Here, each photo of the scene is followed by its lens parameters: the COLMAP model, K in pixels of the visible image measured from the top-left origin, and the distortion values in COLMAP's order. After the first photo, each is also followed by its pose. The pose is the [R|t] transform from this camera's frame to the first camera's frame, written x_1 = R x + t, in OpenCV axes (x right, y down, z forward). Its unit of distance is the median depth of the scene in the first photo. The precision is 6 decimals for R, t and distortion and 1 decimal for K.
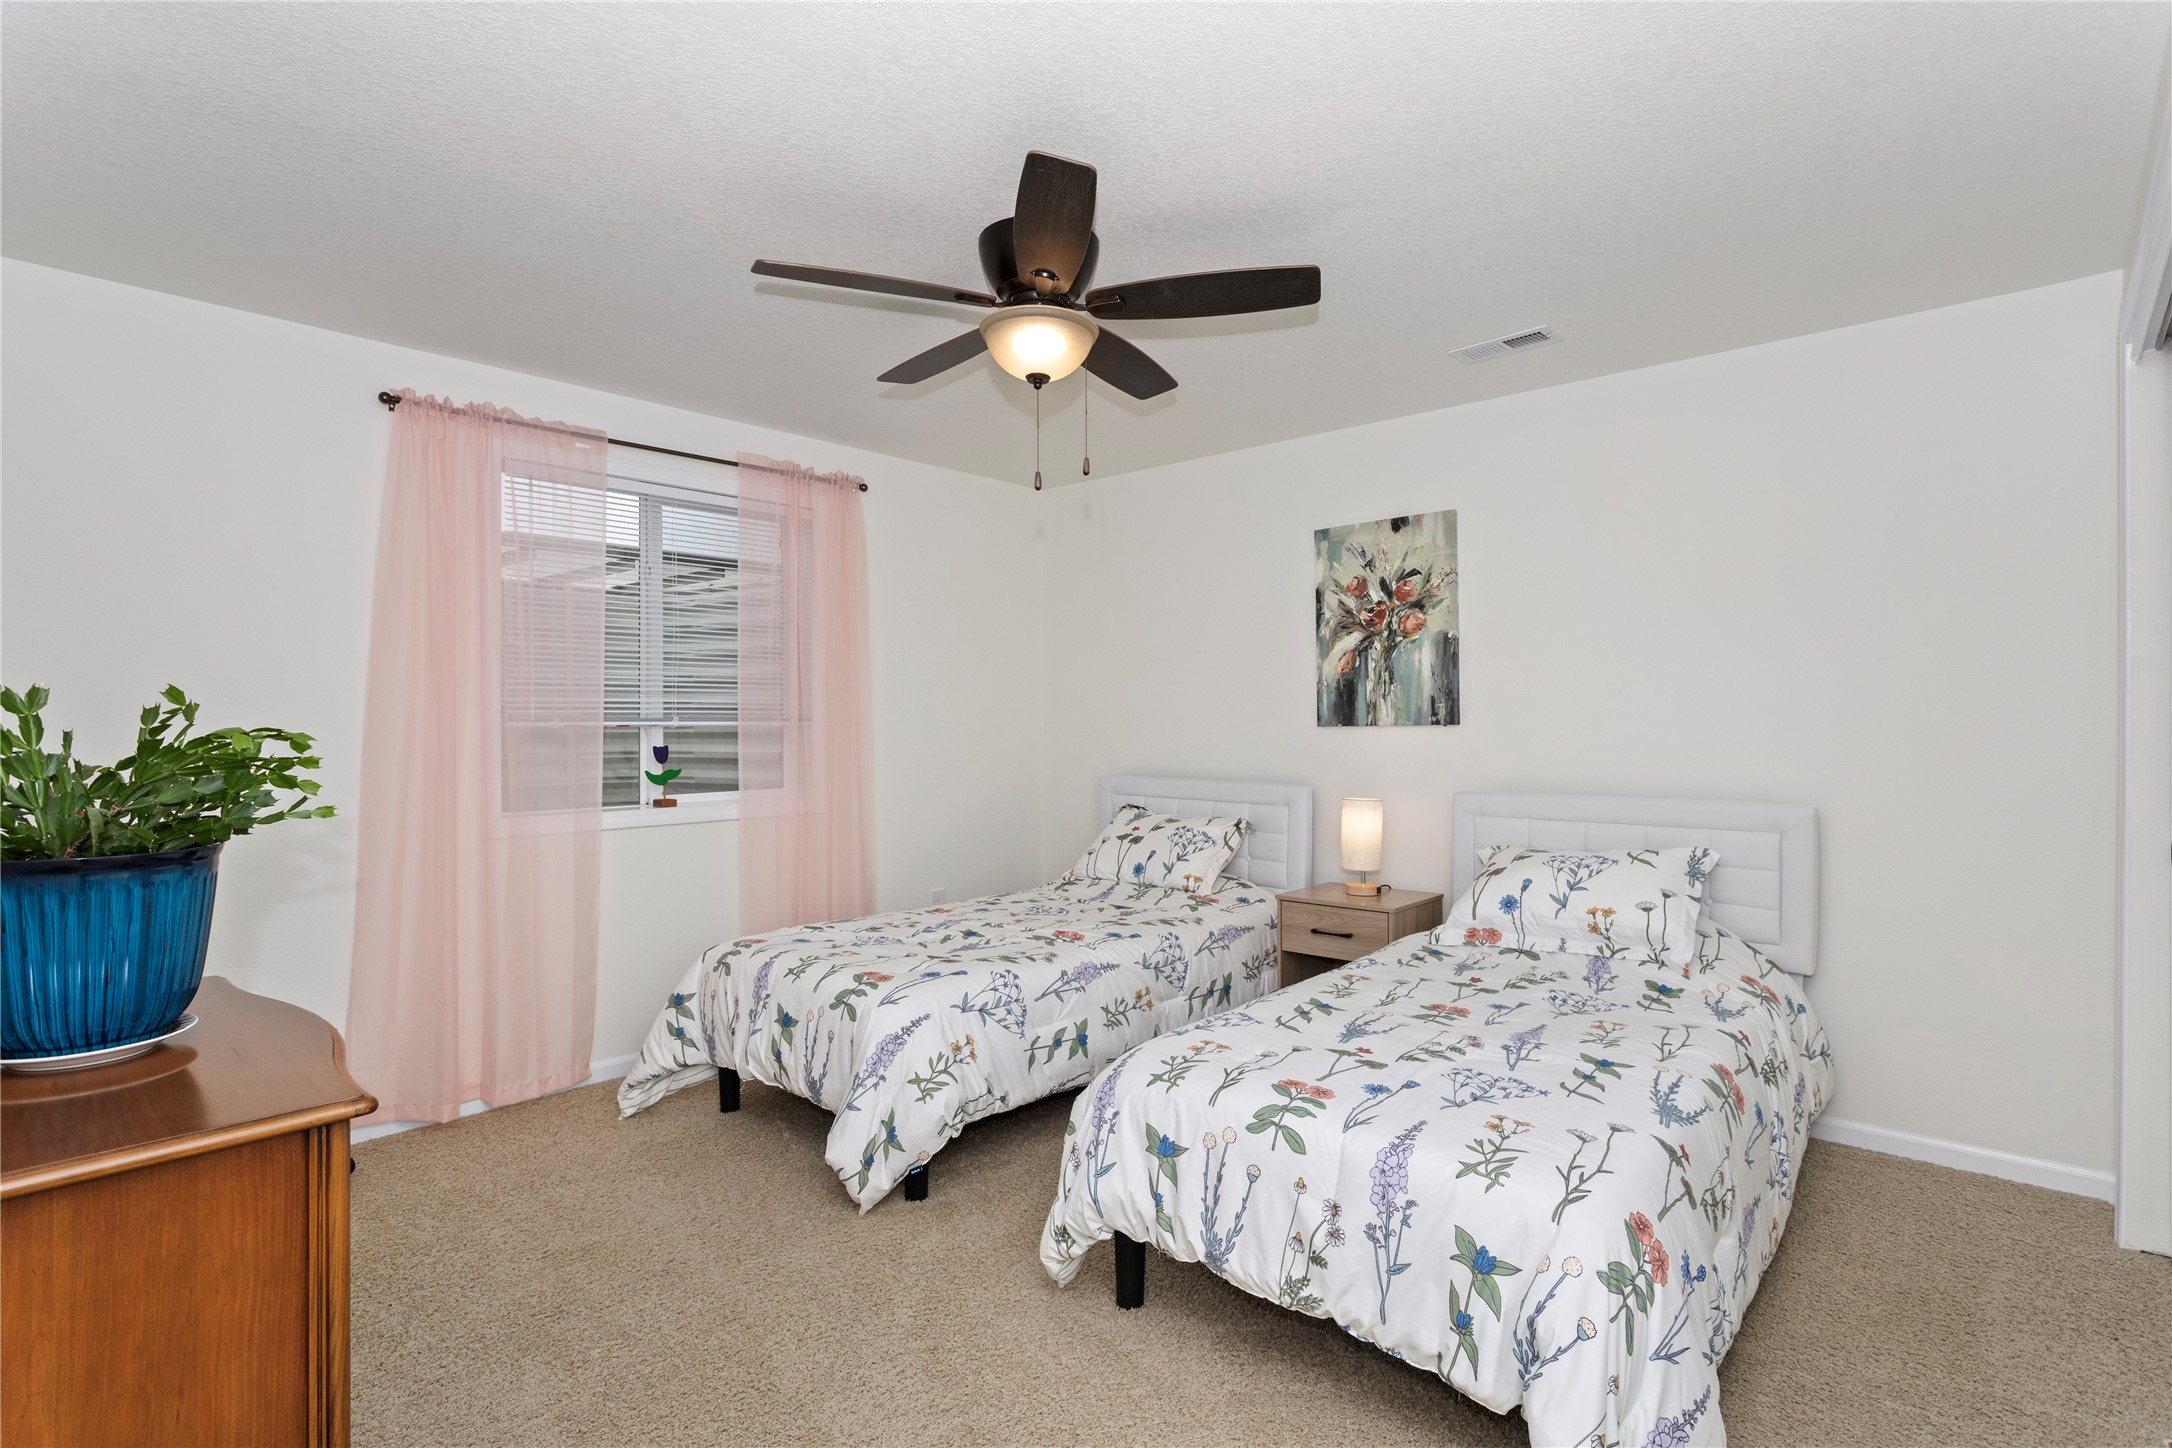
lens RADIAL K [[1078.5, 0, 1102.0], [0, 1078.5, 720.0], [0, 0, 1]] dist [-0.019233, 0.001547]
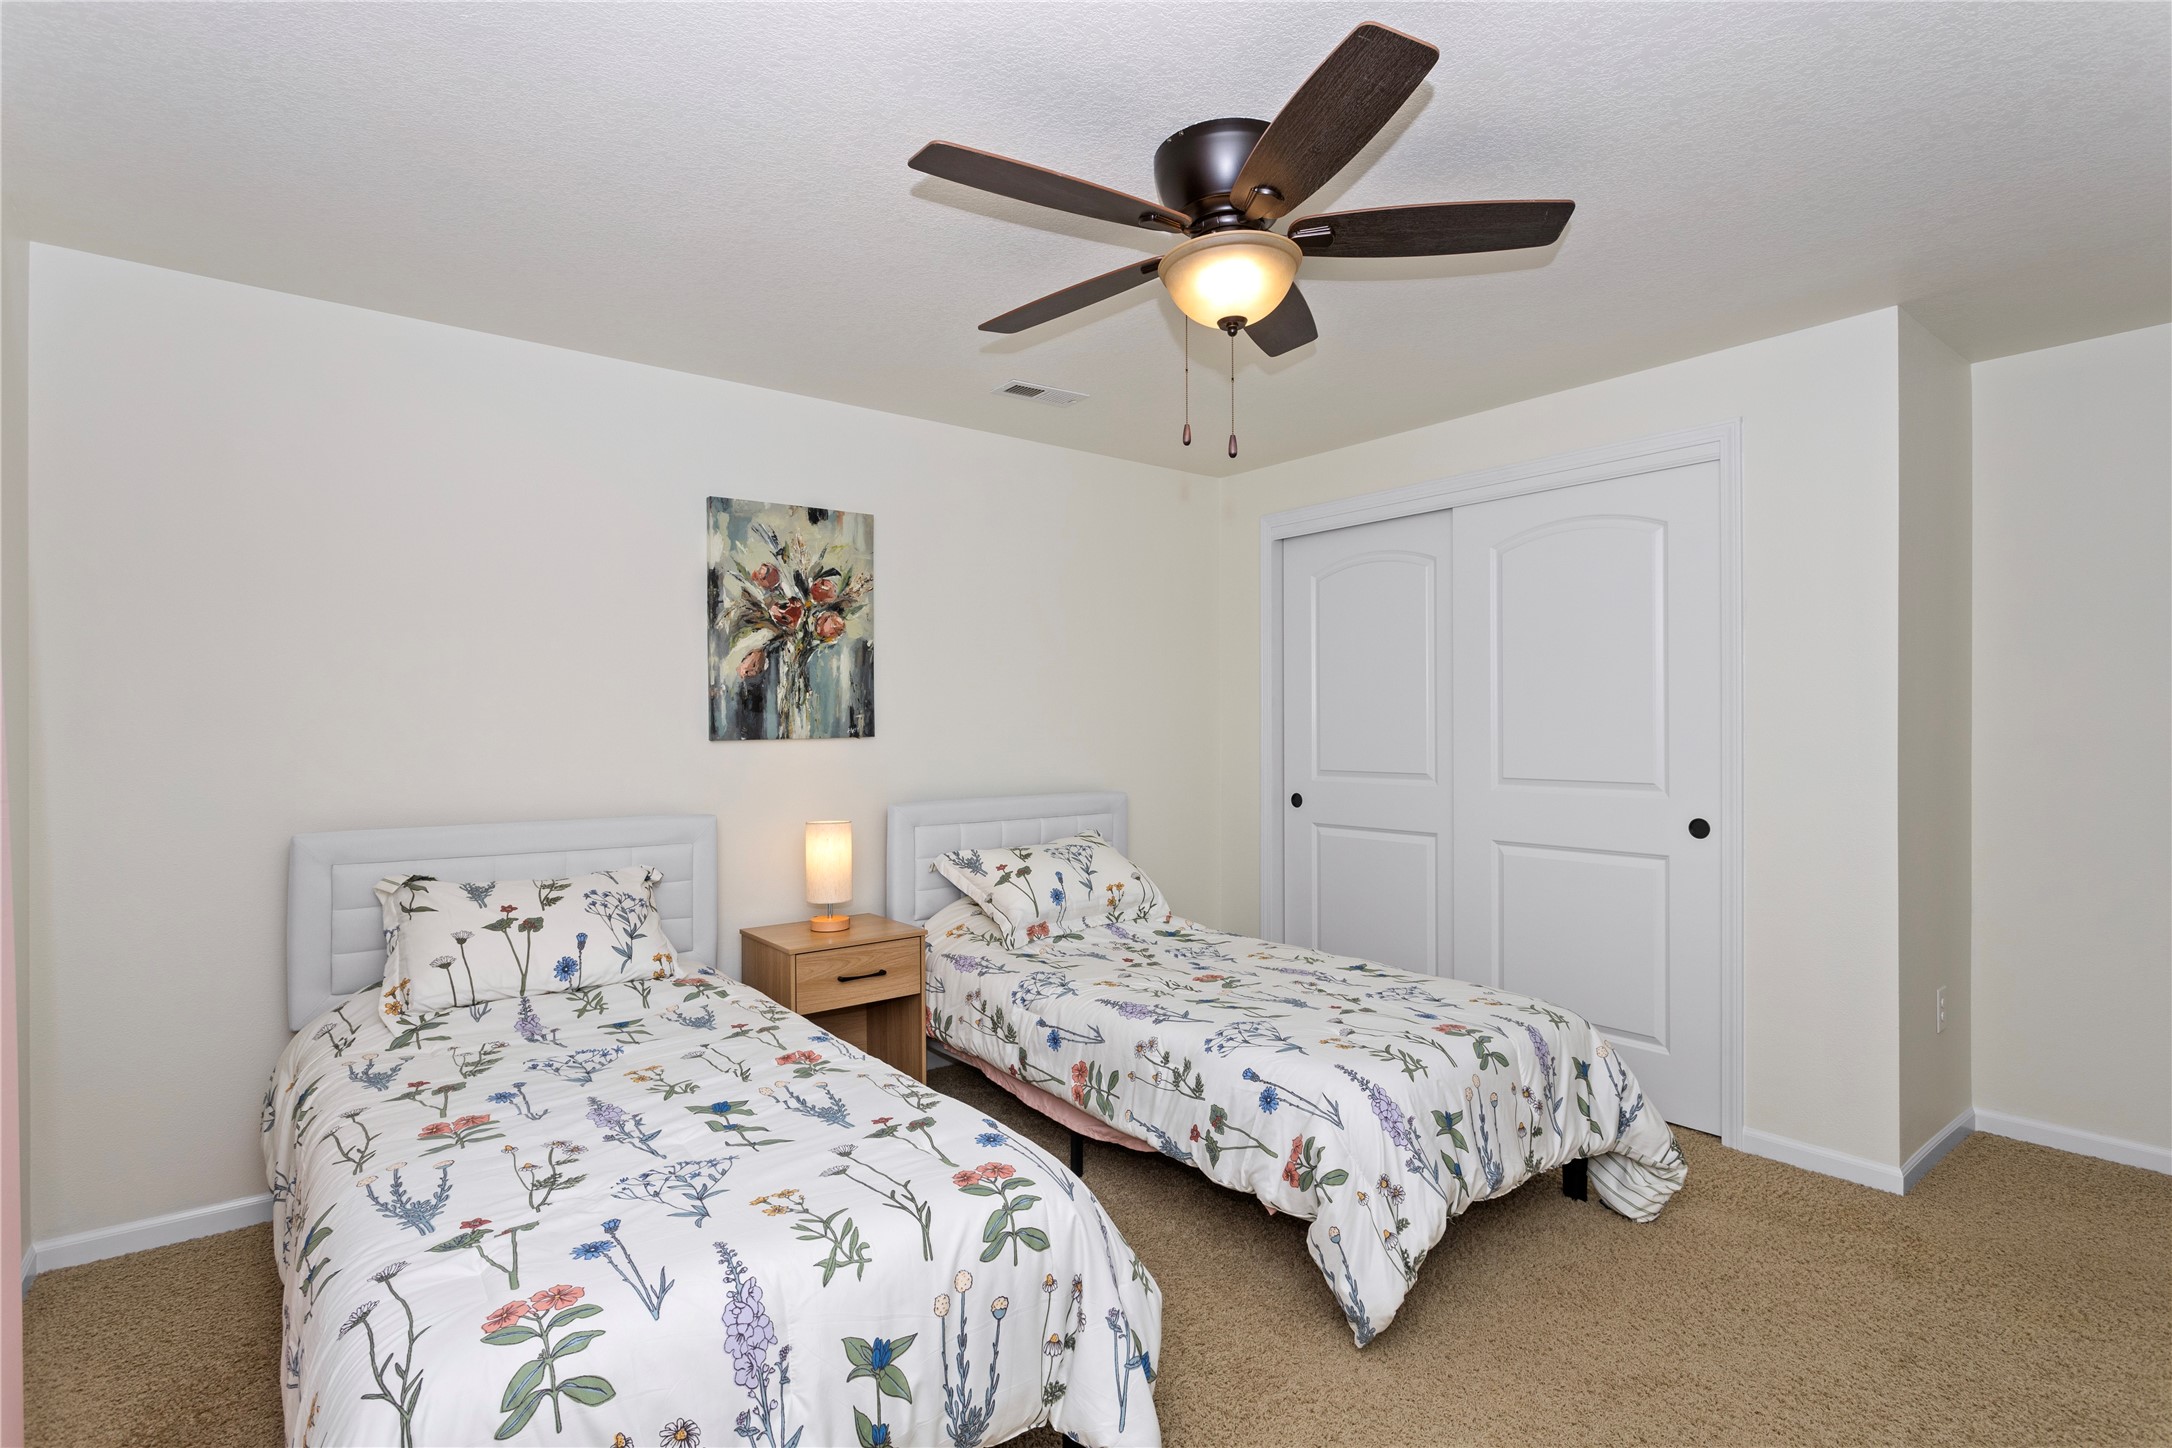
lens RADIAL K [[1078.5, 0, 1075.1], [0, 1078.5, 723.3], [0, 0, 1]] dist [-0.019233, 0.001547]
pose [[0.167010, 0.002403, 0.985952, -0.572950], [0.002024, 0.999994, -0.002780, -0.004380], [-0.985953, 0.002459, 0.167005, 0.628077]]
